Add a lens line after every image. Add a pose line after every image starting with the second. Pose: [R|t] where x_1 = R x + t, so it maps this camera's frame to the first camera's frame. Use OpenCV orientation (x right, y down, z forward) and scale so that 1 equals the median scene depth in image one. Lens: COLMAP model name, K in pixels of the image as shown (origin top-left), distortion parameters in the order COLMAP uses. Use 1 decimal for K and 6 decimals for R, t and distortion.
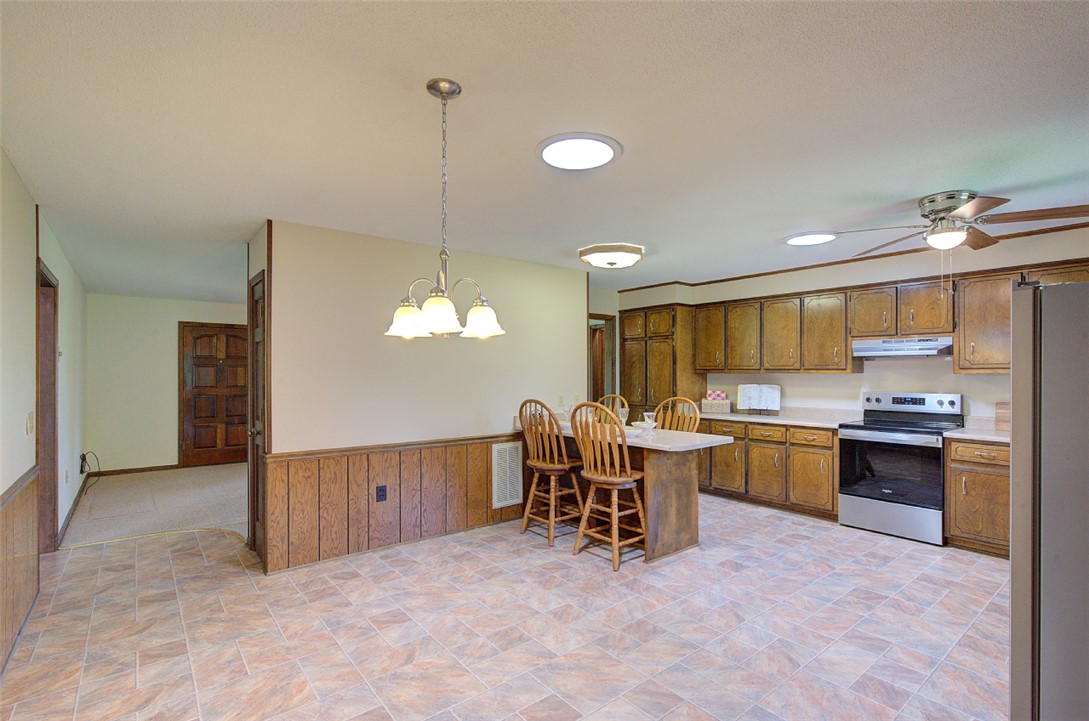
lens RADIAL K [[511.8, 0, 553.3], [0, 511.8, 374.8], [0, 0, 1]] dist [0.005139, 0.001323]
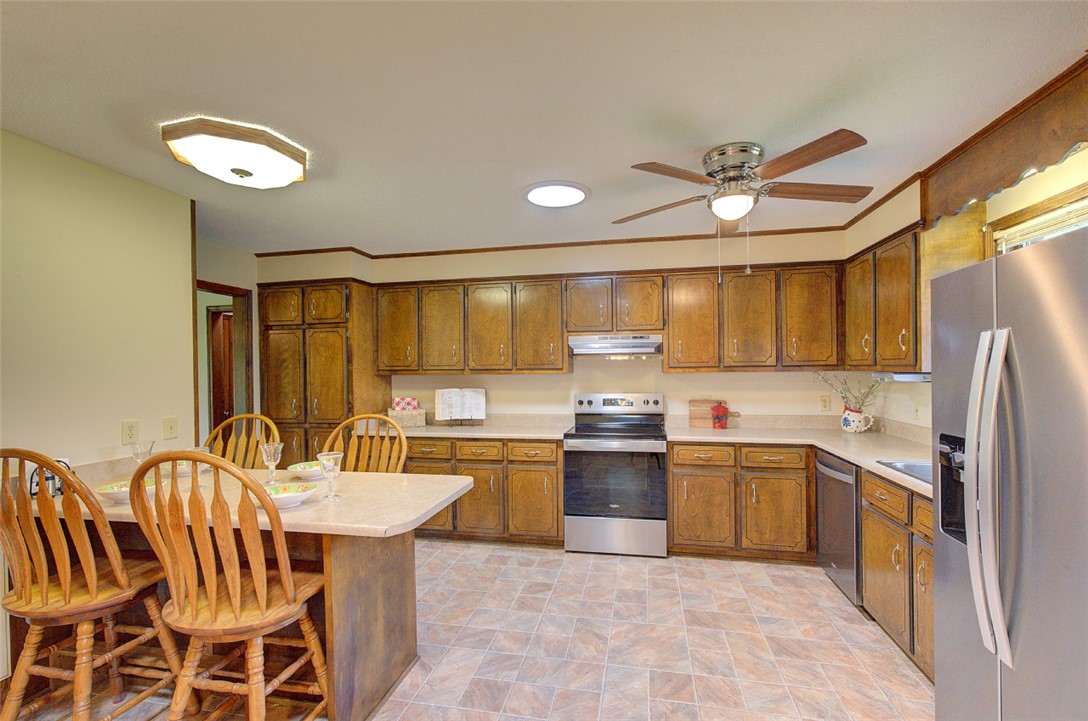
lens RADIAL K [[476.5, 0, 554.3], [0, 476.5, 372.6], [0, 0, 1]] dist [-0.001101, 0.001998]
pose [[0.773256, -0.012101, 0.633978, 0.050321], [0.014808, 0.999890, 0.001024, -0.006147], [-0.633921, 0.008596, 0.773350, 0.424477]]
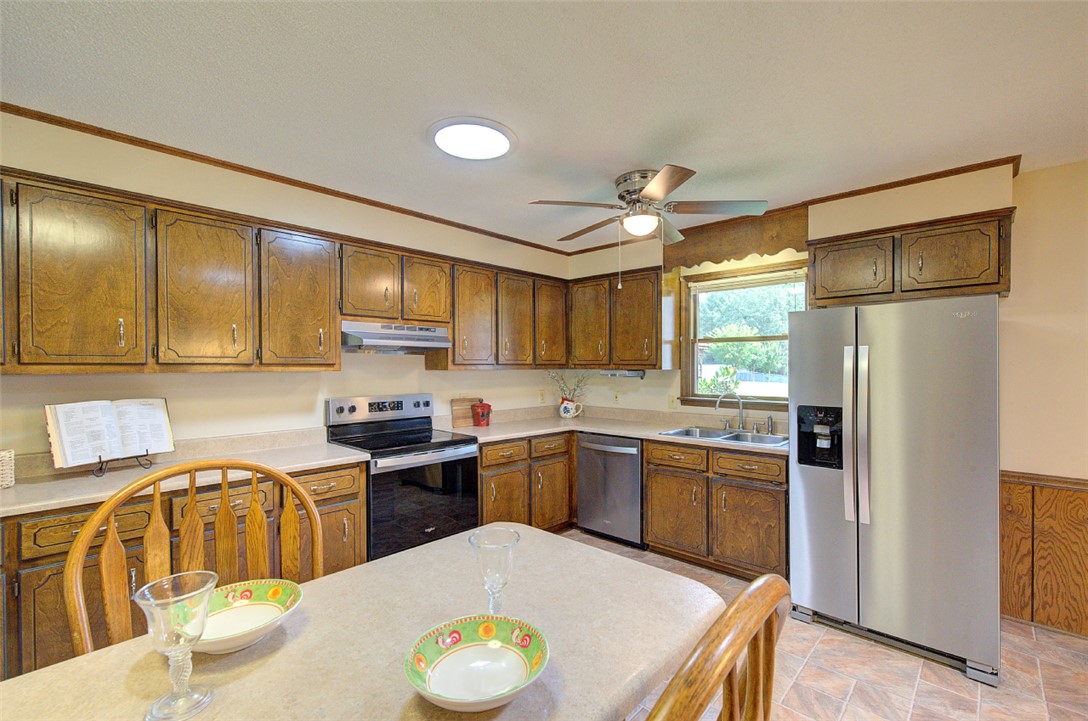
lens RADIAL K [[476.5, 0, 549.8], [0, 476.5, 367.7], [0, 0, 1]] dist [-0.001101, 0.001998]
pose [[-0.119051, -0.002329, 0.992885, -0.052242], [0.009673, 0.999947, 0.003506, -0.007614], [-0.992841, 0.010022, -0.119023, 0.898099]]
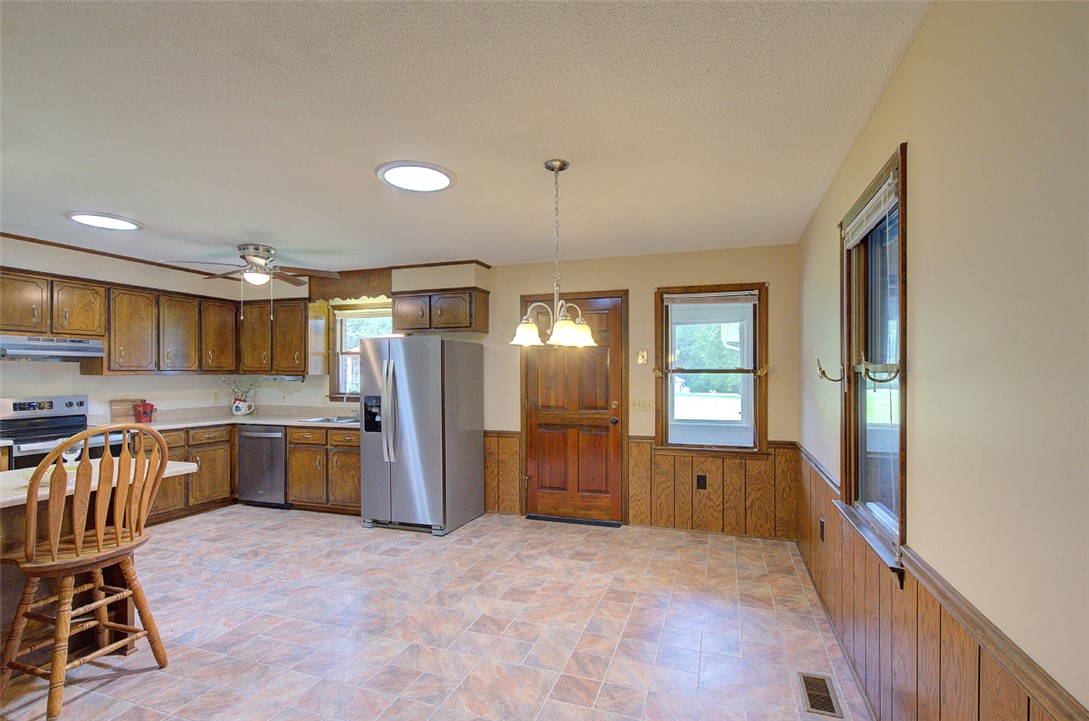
lens RADIAL K [[511.8, 0, 544.4], [0, 511.8, 371.0], [0, 0, 1]] dist [0.005139, 0.001323]
pose [[-0.515504, 0.004427, 0.856876, -0.586545], [0.008919, 0.999960, 0.000200, -0.003077], [-0.856841, 0.007745, -0.515523, 0.744658]]
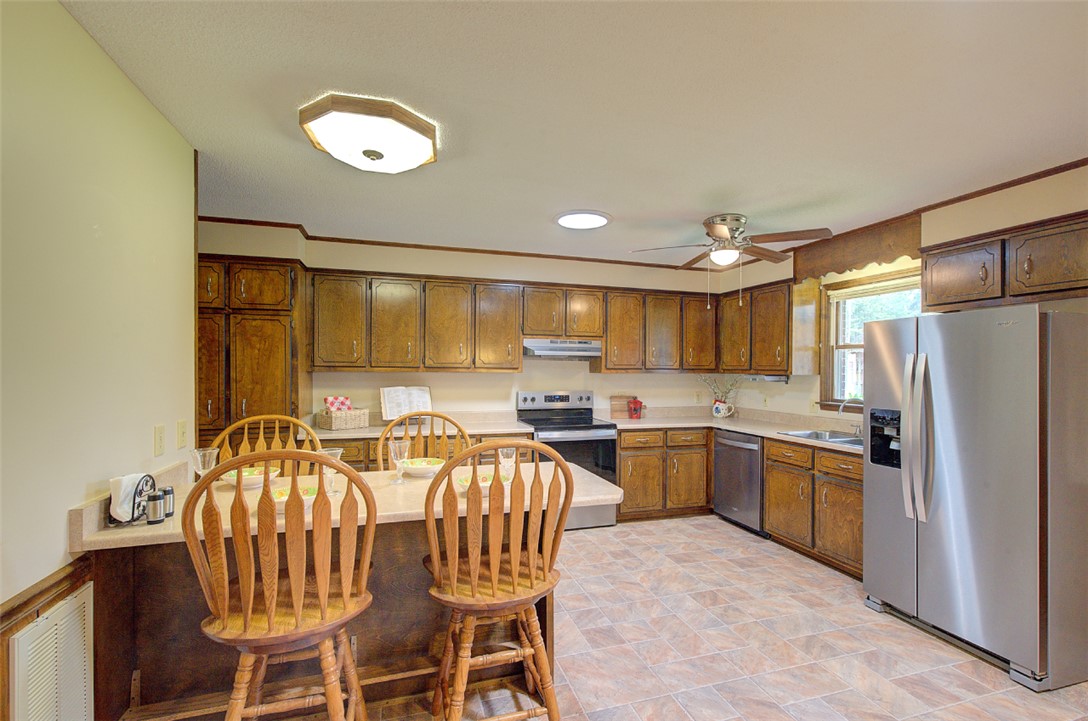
lens RADIAL K [[476.5, 0, 556.7], [0, 476.5, 374.6], [0, 0, 1]] dist [-0.001101, 0.001998]
pose [[0.369827, -0.004568, 0.929089, -0.252870], [-0.000649, 0.999986, 0.005175, -0.004648], [-0.929100, -0.002517, 0.369819, 0.676766]]
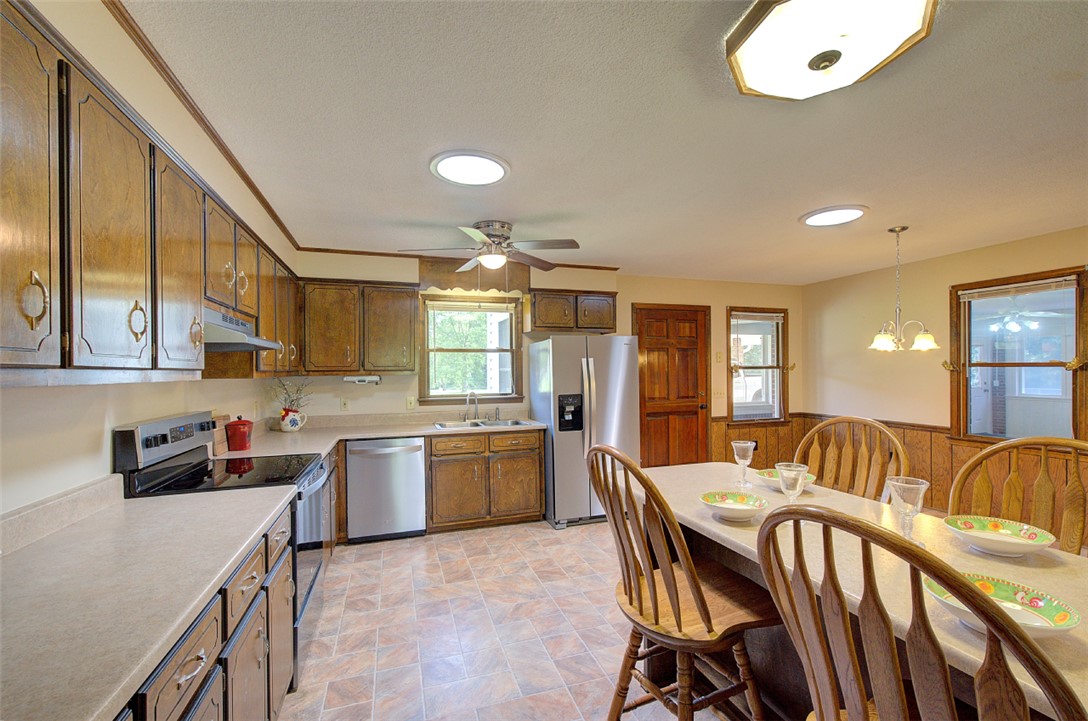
lens RADIAL K [[476.5, 0, 545.3], [0, 476.5, 371.2], [0, 0, 1]] dist [-0.001101, 0.001998]
pose [[-0.931051, 0.009688, 0.364761, 0.178452], [0.014942, 0.999821, 0.011586, -0.014093], [-0.364584, 0.016237, -0.931029, 1.413909]]
